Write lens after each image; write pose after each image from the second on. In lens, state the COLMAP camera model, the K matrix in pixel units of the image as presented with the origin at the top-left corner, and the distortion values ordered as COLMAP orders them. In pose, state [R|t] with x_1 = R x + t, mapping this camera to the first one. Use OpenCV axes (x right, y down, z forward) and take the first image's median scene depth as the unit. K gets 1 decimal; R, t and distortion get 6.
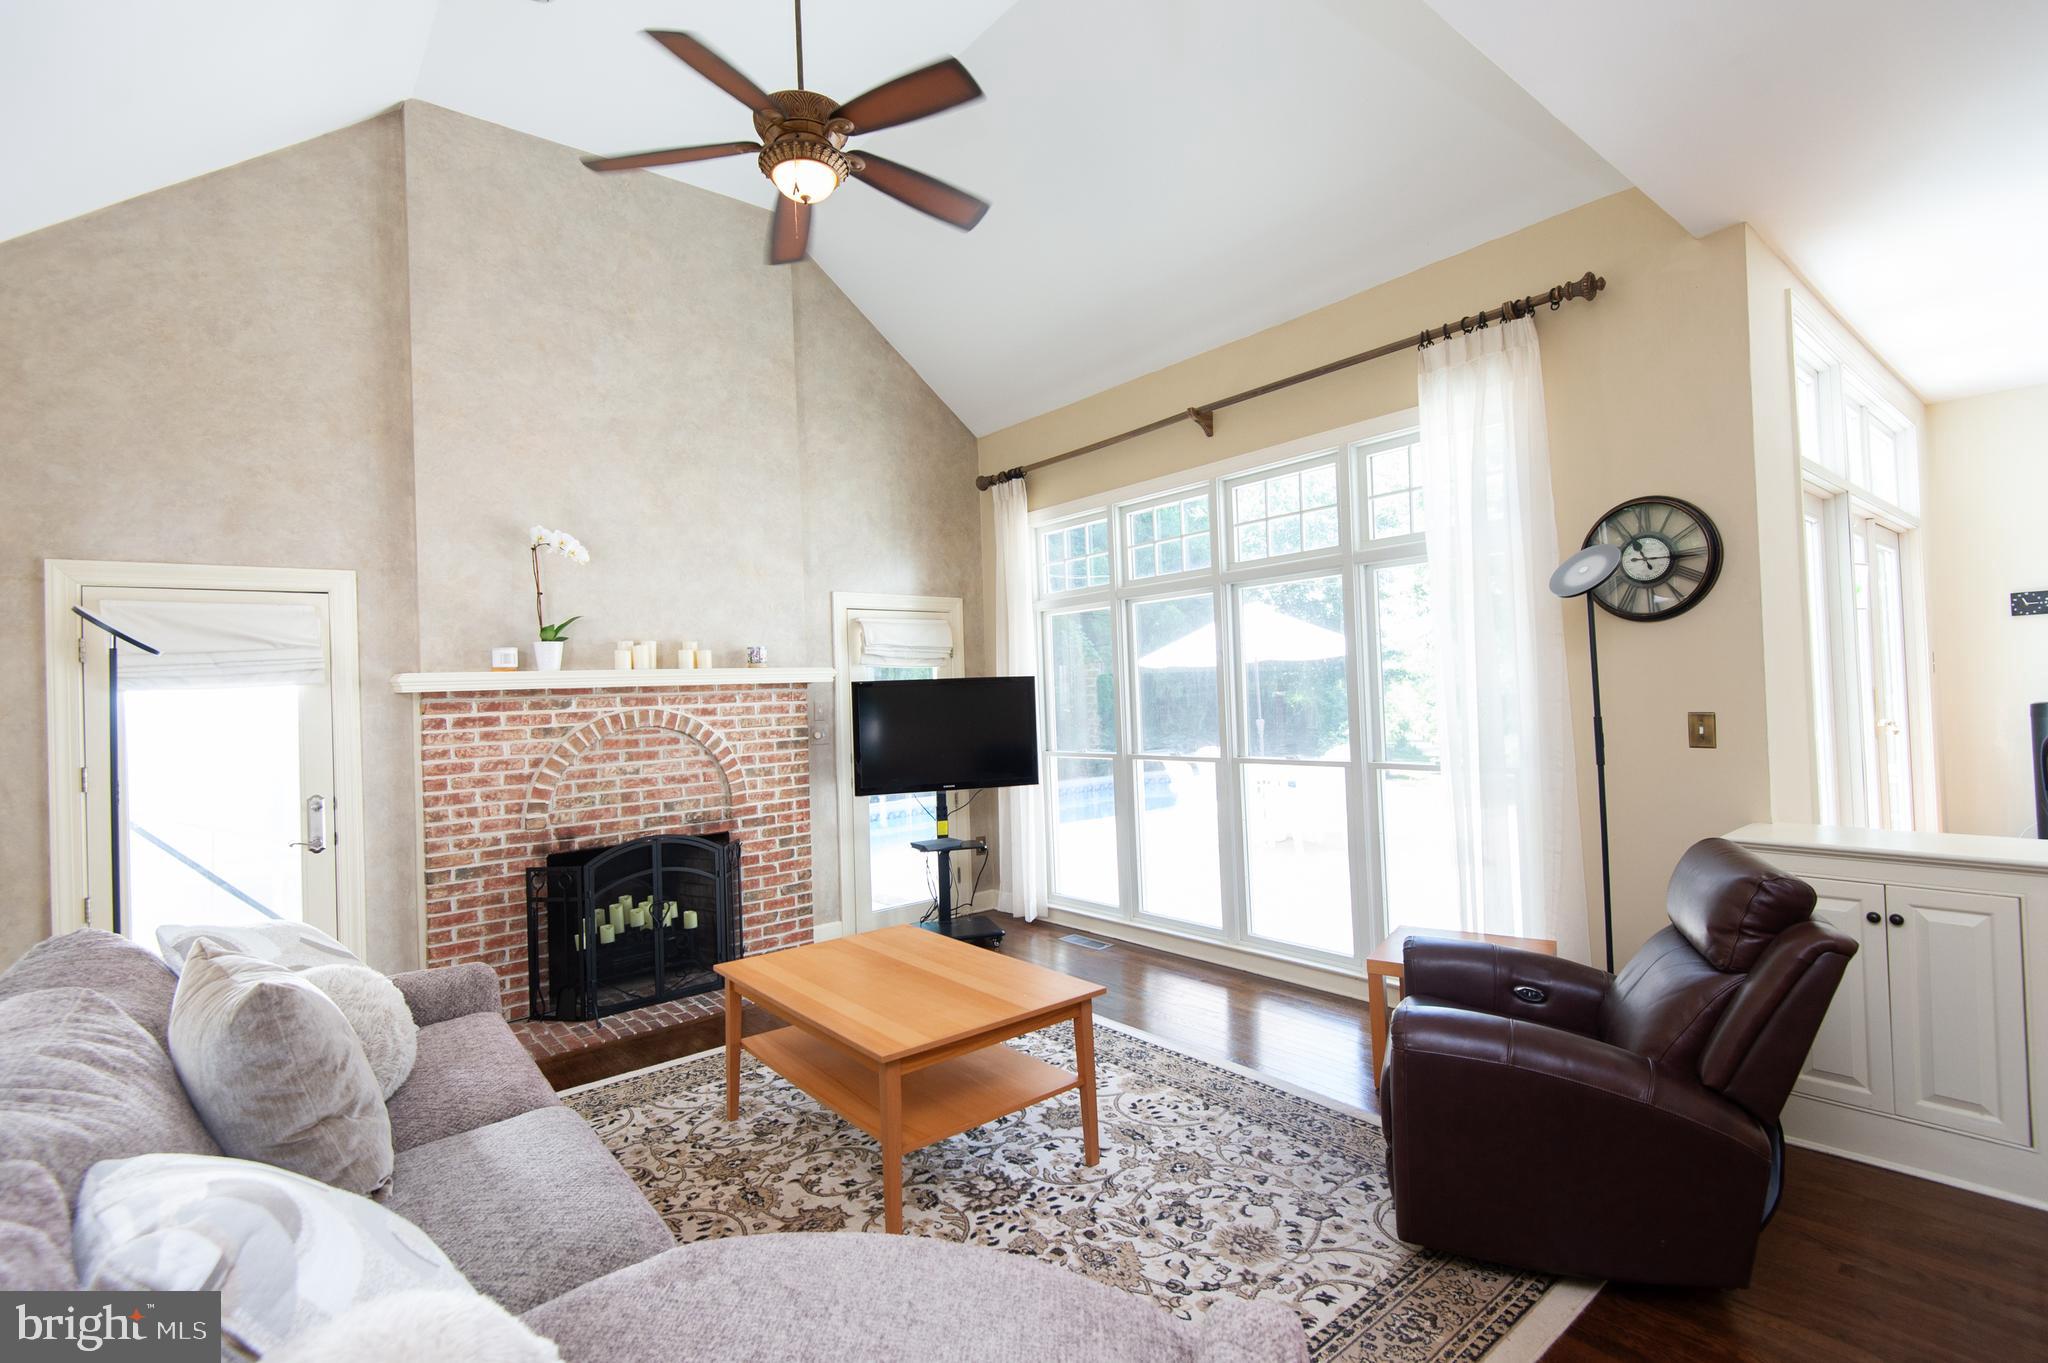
lens RADIAL K [[944.8, 0, 1031.9], [0, 944.8, 675.2], [0, 0, 1]] dist [0.030152, -0.016694]
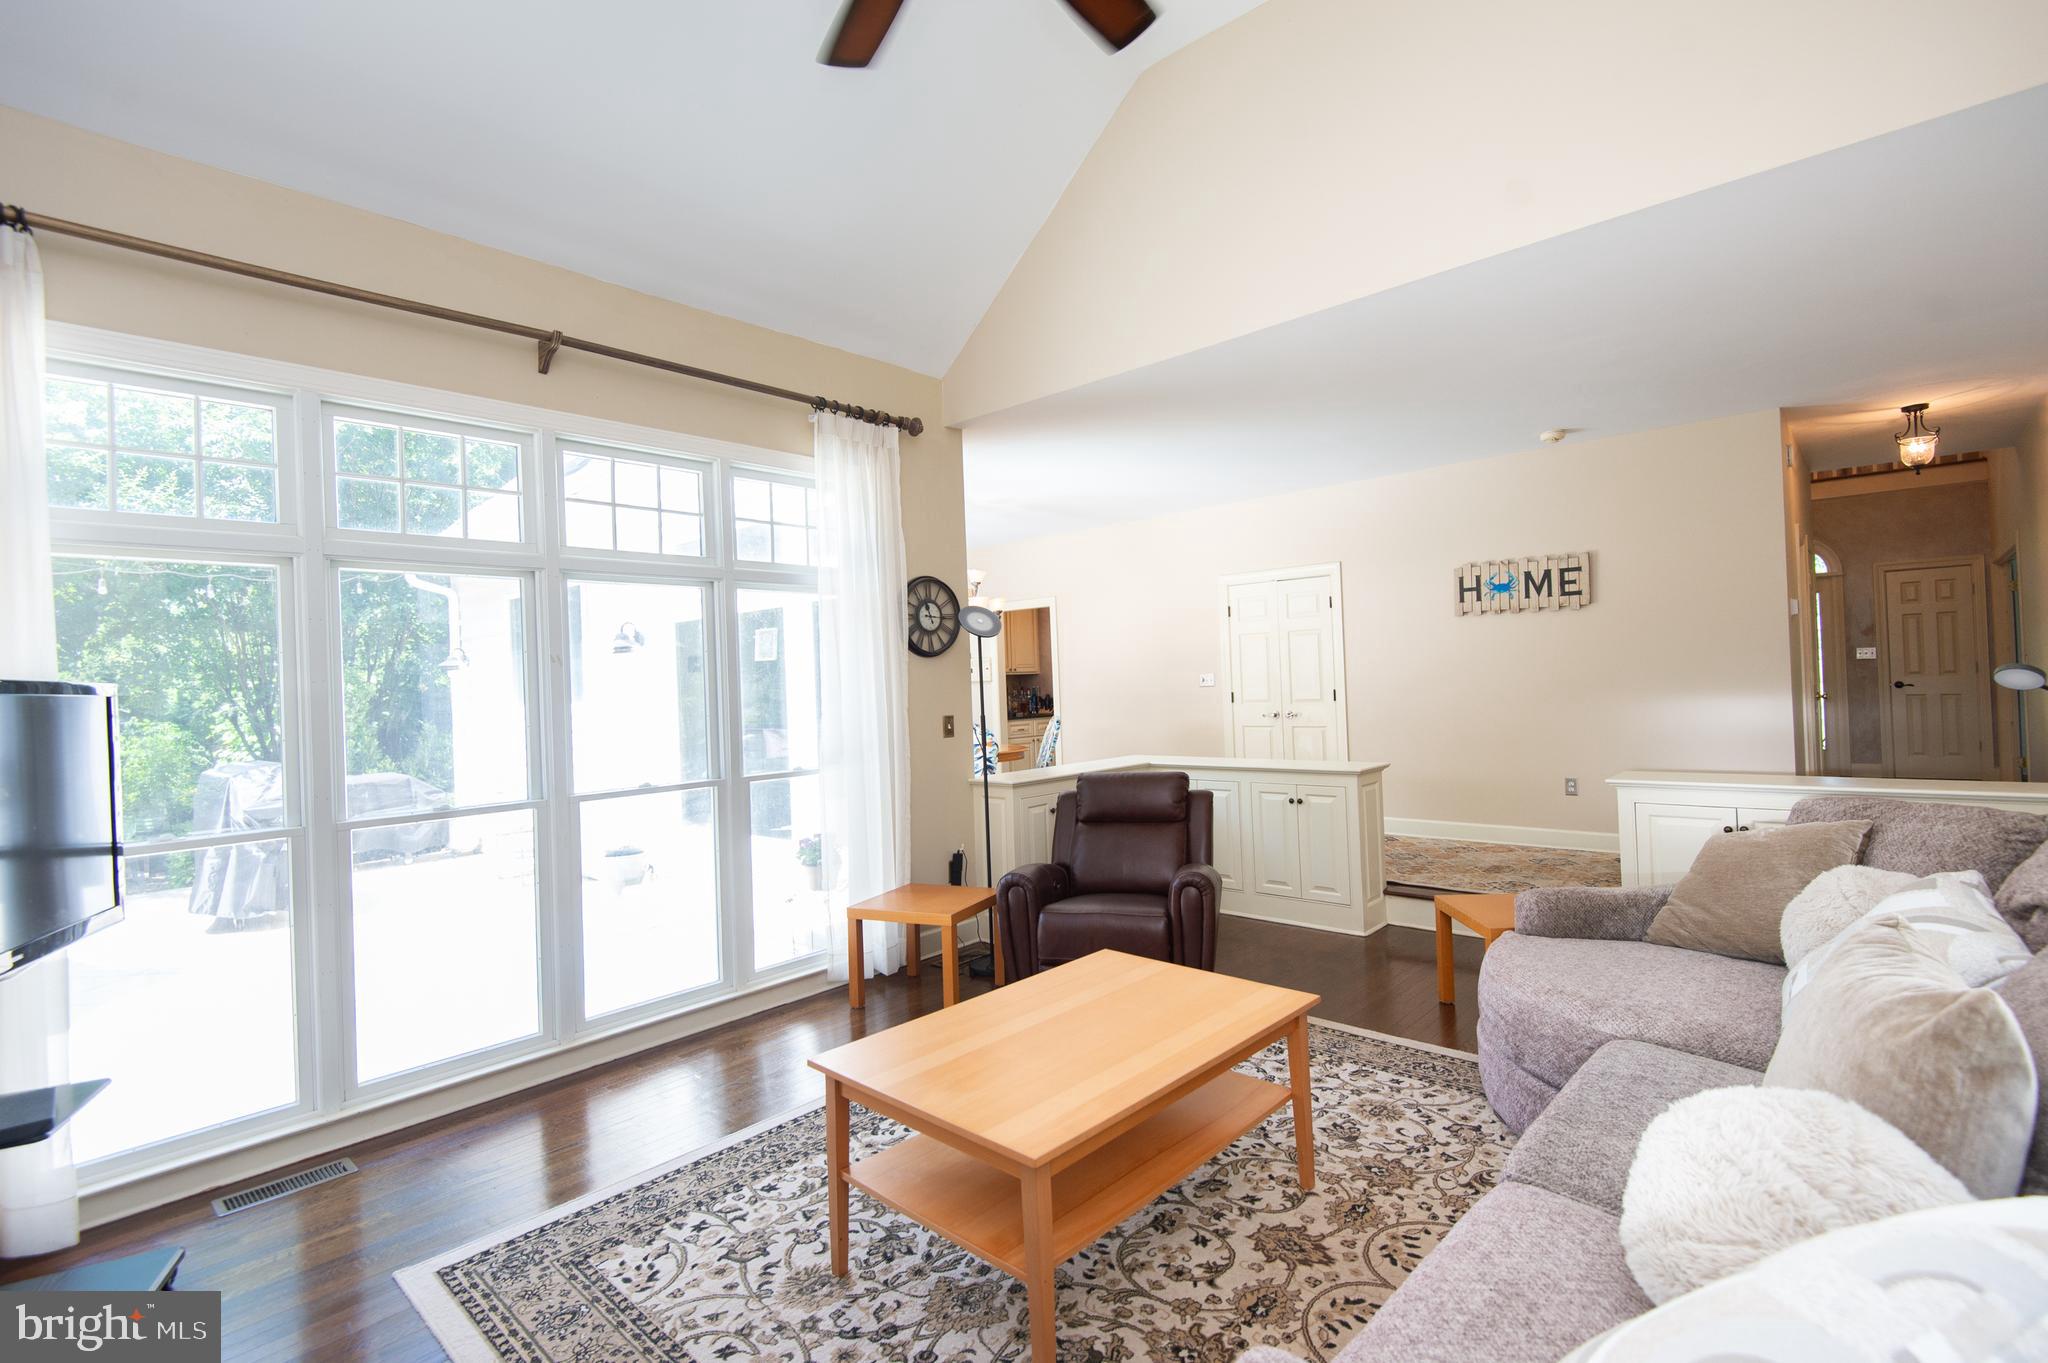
lens RADIAL K [[944.8, 0, 1024.1], [0, 944.8, 676.6], [0, 0, 1]] dist [0.030152, -0.016694]
pose [[-0.129033, 0.051607, 0.990297, -0.666462], [0.025693, 0.998484, -0.048686, 0.039931], [-0.991307, 0.019162, -0.130163, 0.800327]]
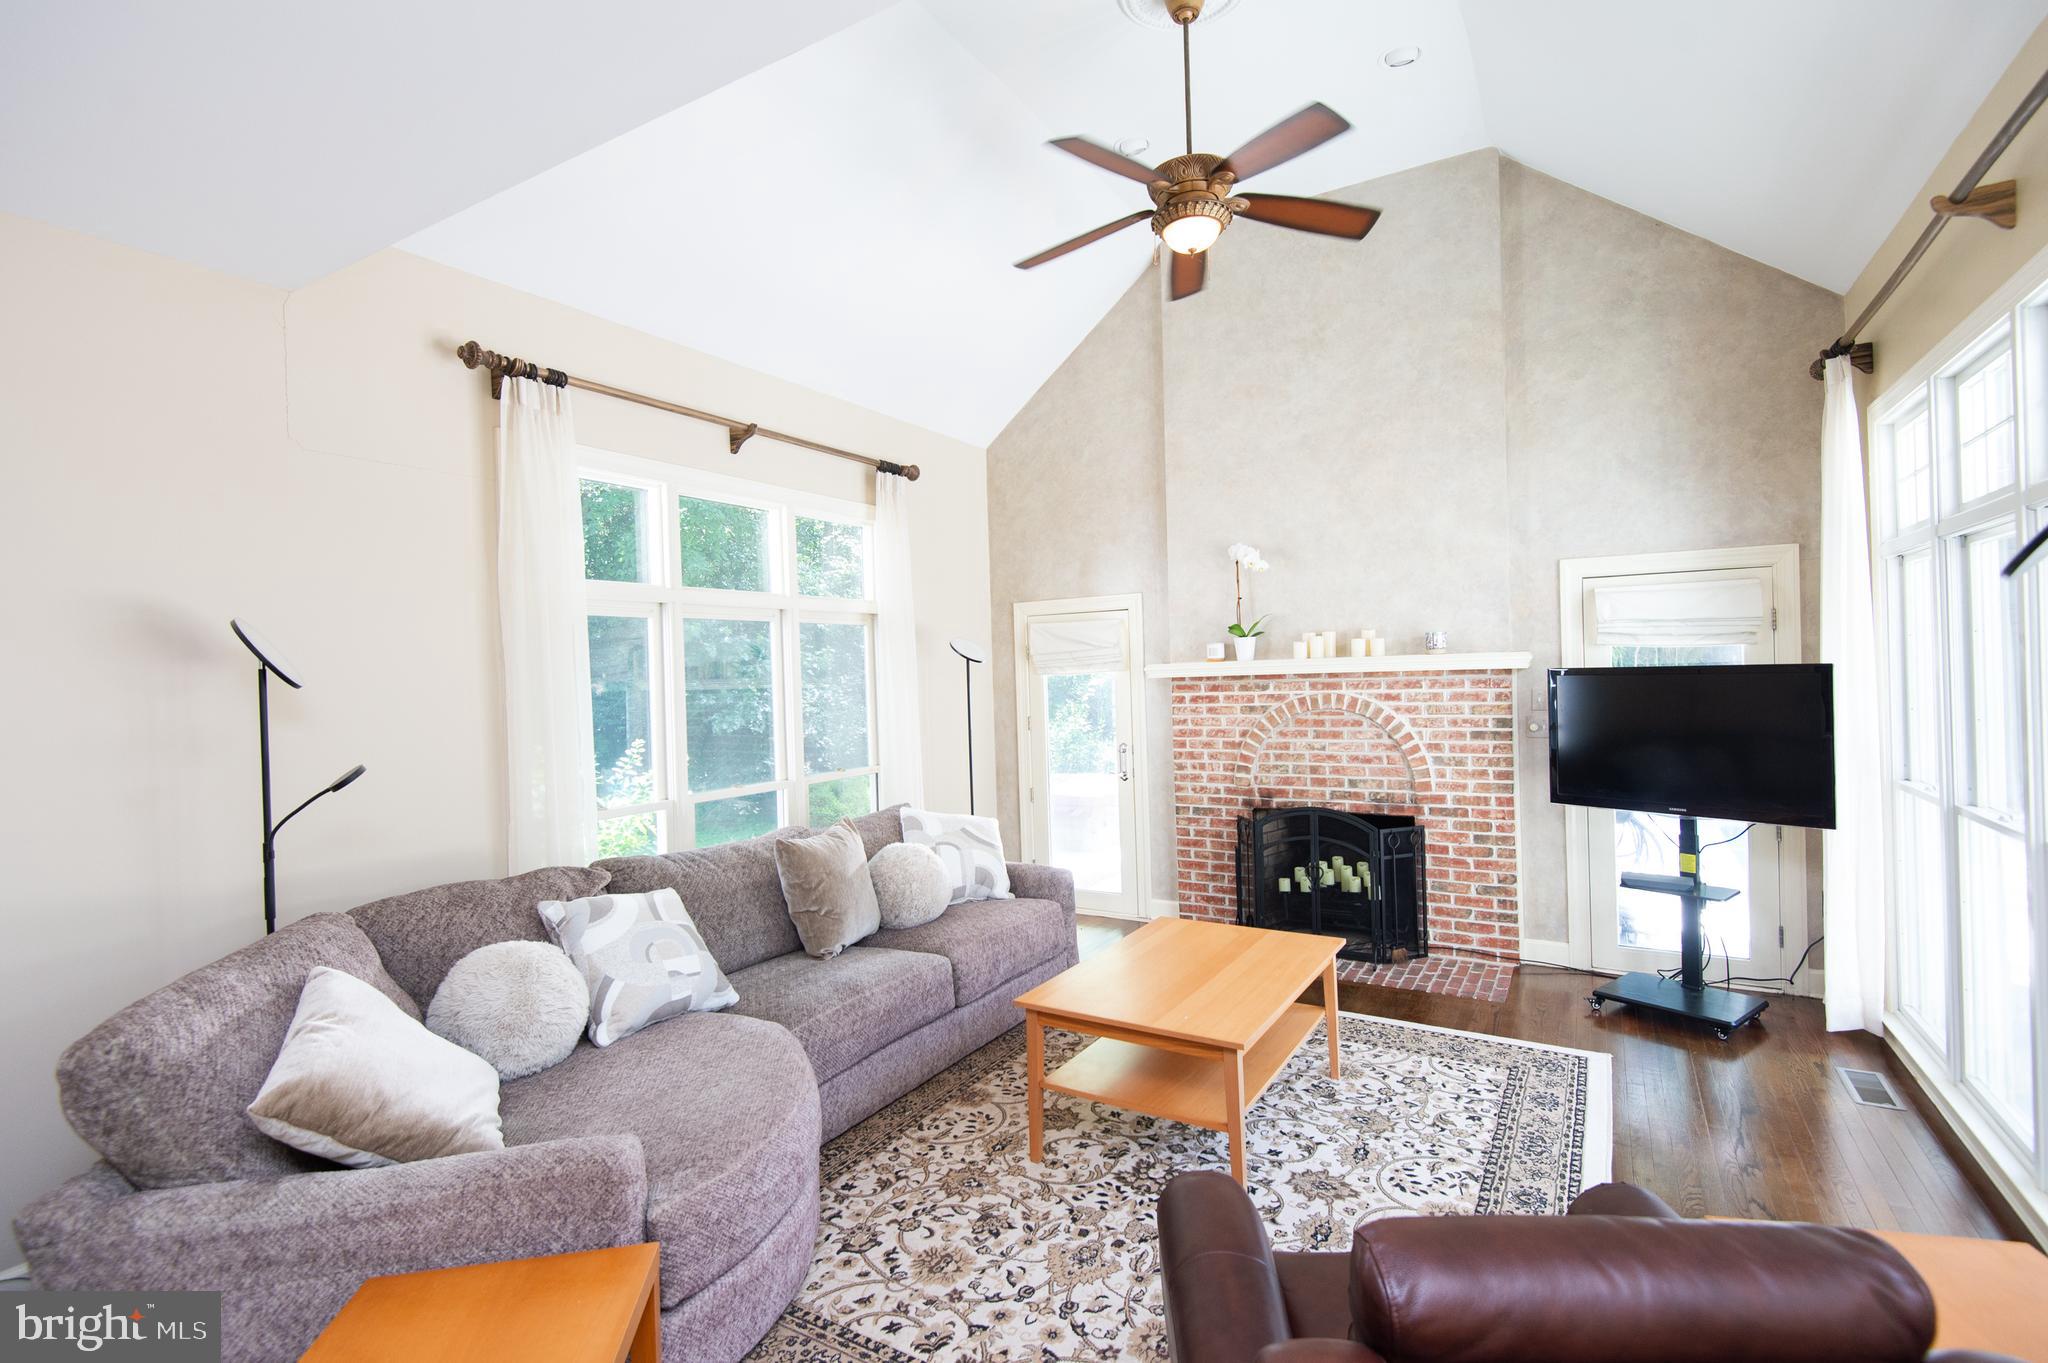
lens RADIAL K [[944.8, 0, 1029.0], [0, 944.8, 676.3], [0, 0, 1]] dist [0.030152, -0.016694]
pose [[0.334315, 0.033292, -0.941873, 0.565750], [0.034268, 0.998286, 0.047449, -0.052915], [0.941838, -0.048139, 0.332601, 0.331038]]
